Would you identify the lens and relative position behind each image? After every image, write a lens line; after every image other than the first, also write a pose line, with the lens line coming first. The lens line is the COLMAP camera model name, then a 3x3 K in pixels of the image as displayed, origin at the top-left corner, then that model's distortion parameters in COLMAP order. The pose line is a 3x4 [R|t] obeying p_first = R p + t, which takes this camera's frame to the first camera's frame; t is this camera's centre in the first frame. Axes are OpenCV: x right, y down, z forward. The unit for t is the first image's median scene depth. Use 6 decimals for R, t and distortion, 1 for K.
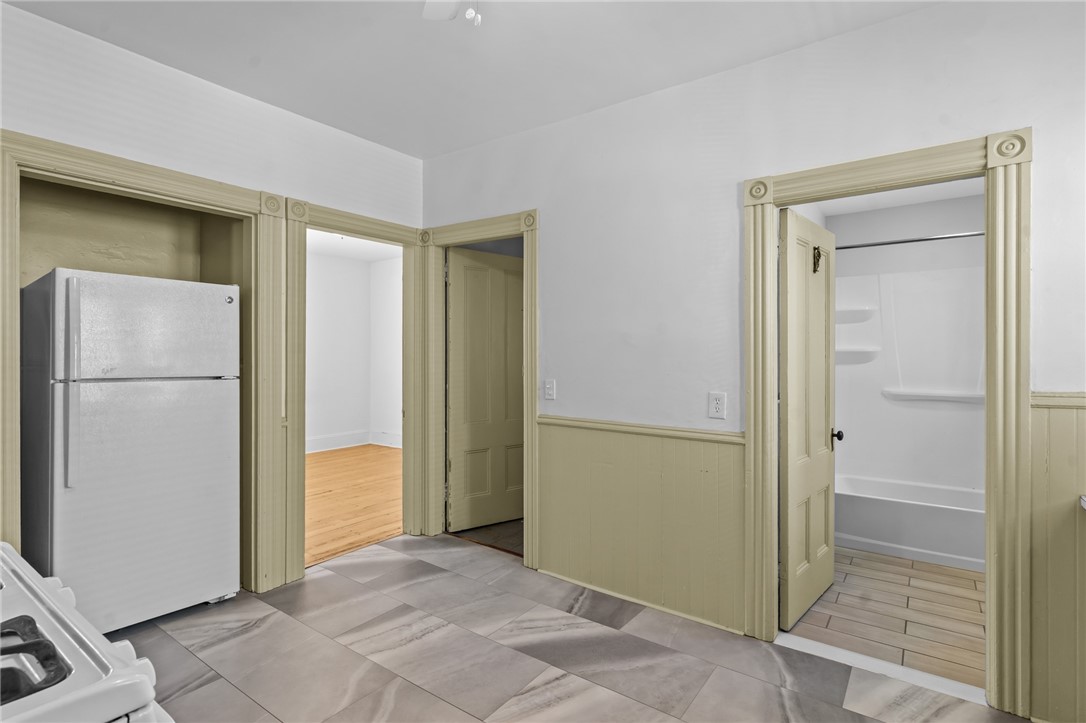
lens RADIAL K [[524.0, 0, 552.2], [0, 524.0, 362.0], [0, 0, 1]] dist [0.002576, -0.000076]
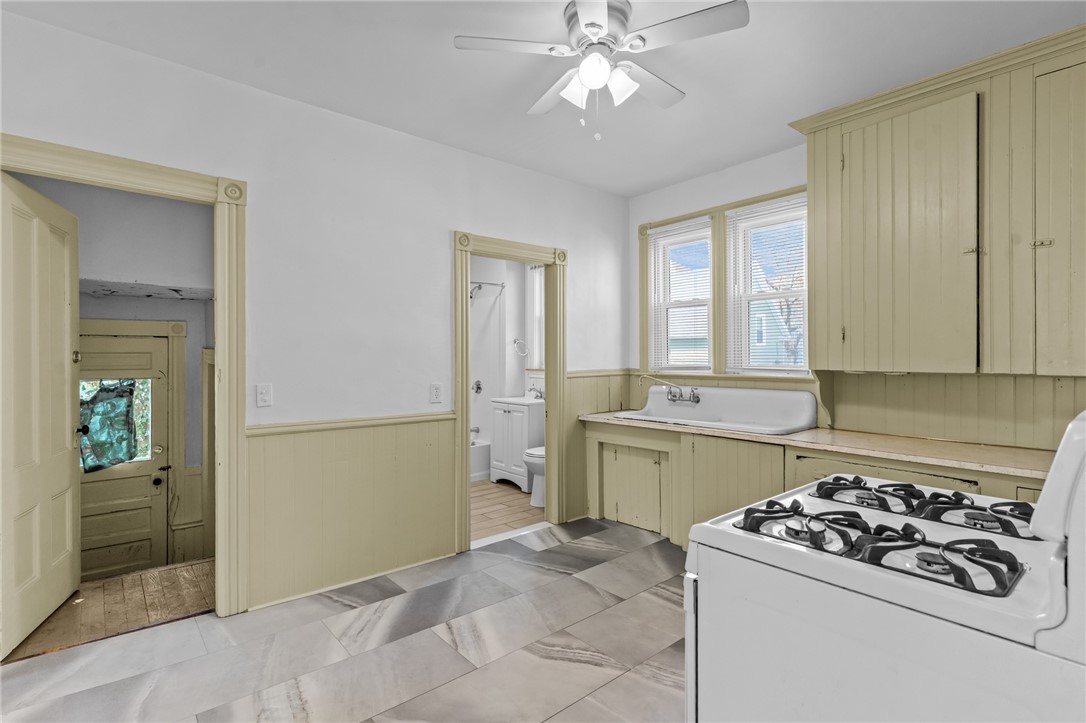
lens RADIAL K [[524.0, 0, 526.9], [0, 524.0, 364.4], [0, 0, 1]] dist [0.002576, -0.000076]
pose [[0.266690, -0.019387, 0.963587, -0.898632], [0.013822, 0.999772, 0.016290, -0.007869], [-0.963683, 0.008974, 0.266897, 0.425386]]
